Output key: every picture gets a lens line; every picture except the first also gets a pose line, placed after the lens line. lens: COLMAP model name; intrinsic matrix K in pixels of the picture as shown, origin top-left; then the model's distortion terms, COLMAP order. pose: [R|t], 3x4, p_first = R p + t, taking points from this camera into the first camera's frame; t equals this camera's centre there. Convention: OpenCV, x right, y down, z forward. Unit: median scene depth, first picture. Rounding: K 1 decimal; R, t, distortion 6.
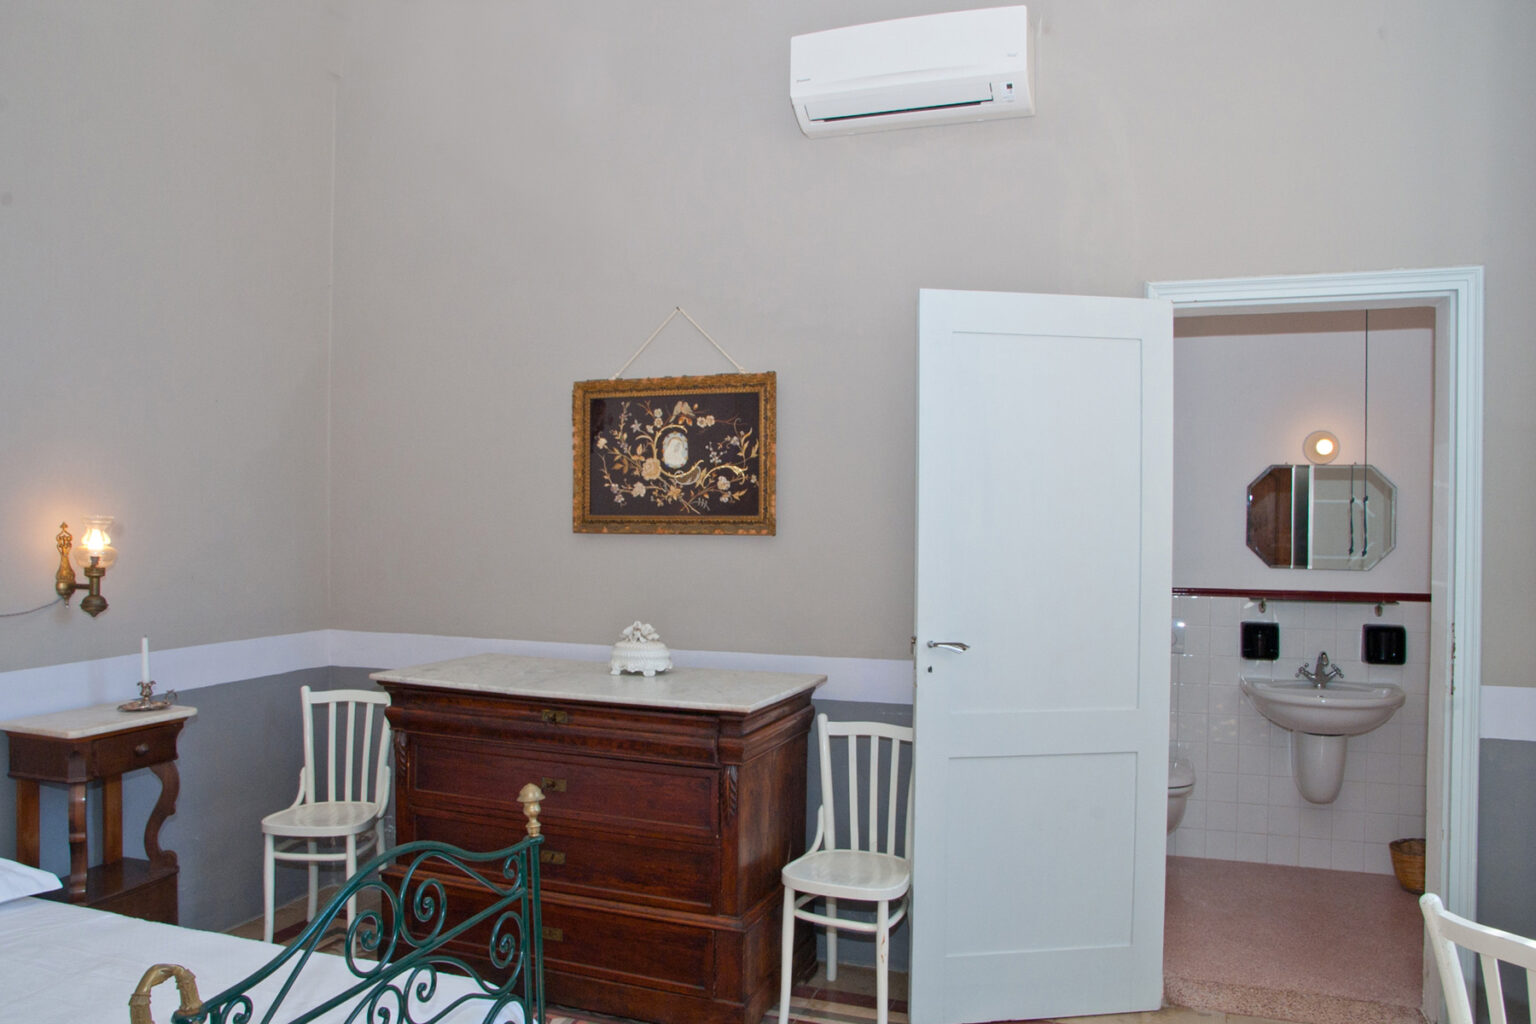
lens RADIAL K [[1123.8, 0, 773.4], [0, 1123.8, 514.4], [0, 0, 1]] dist [-0.079623, 0.040277]
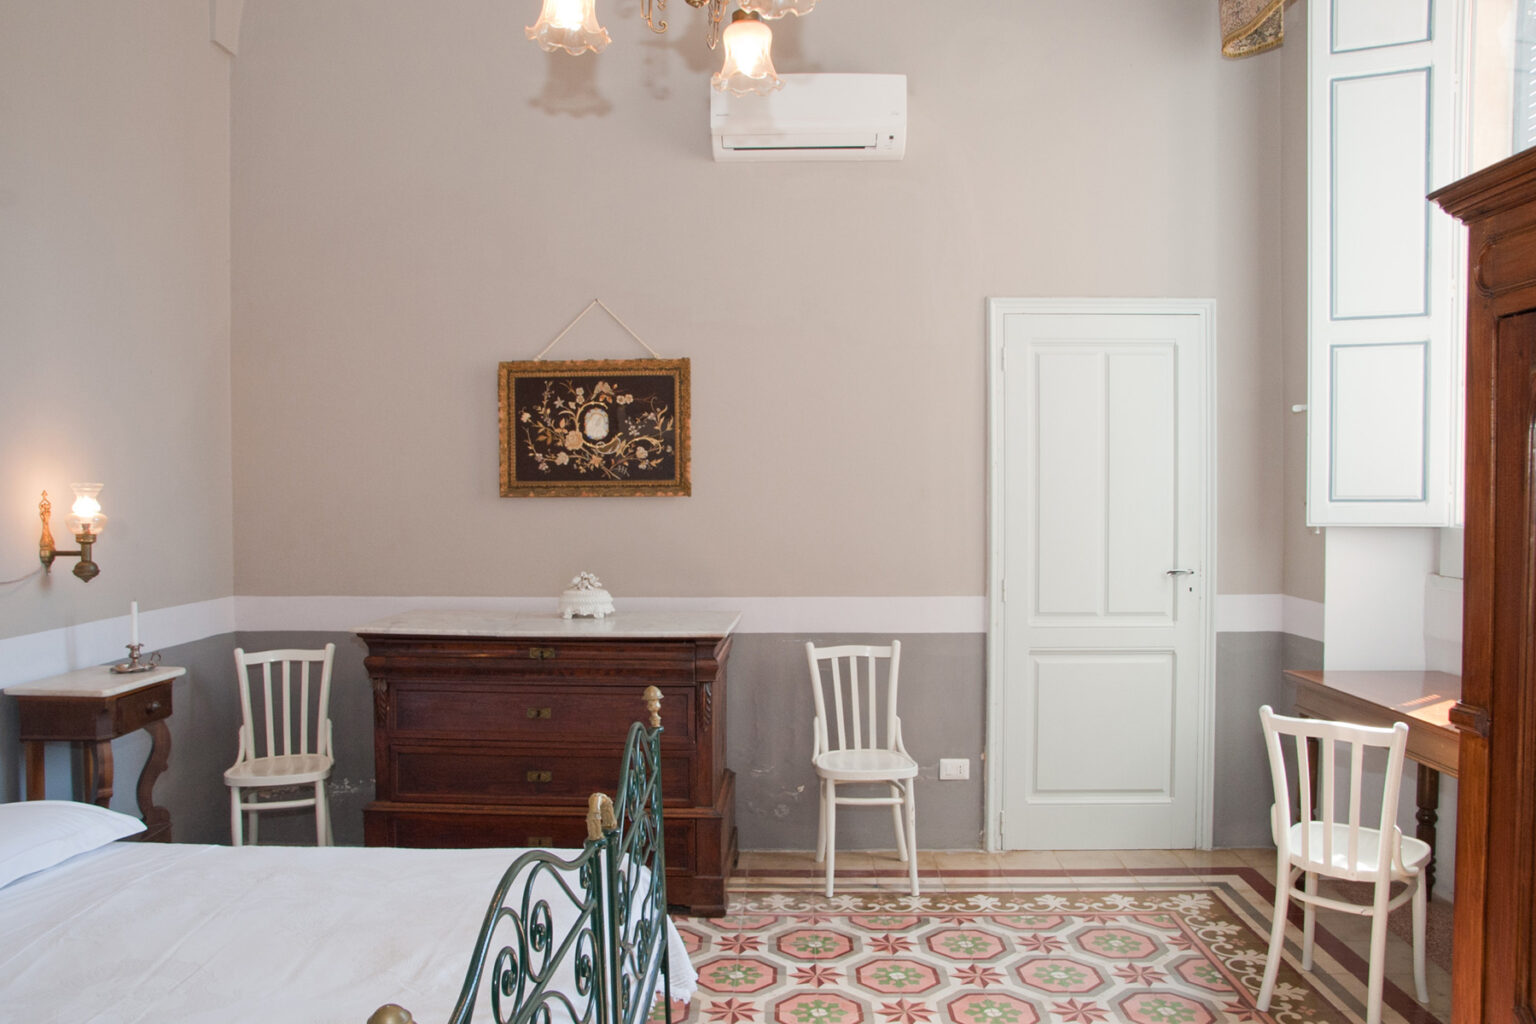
lens RADIAL K [[1123.8, 0, 762.0], [0, 1123.8, 507.8], [0, 0, 1]] dist [-0.079623, 0.040277]
pose [[0.947600, -0.014770, 0.319118, -0.312823], [0.010343, 0.999825, 0.015564, 0.013159], [-0.319292, -0.011447, 0.947587, -0.150466]]
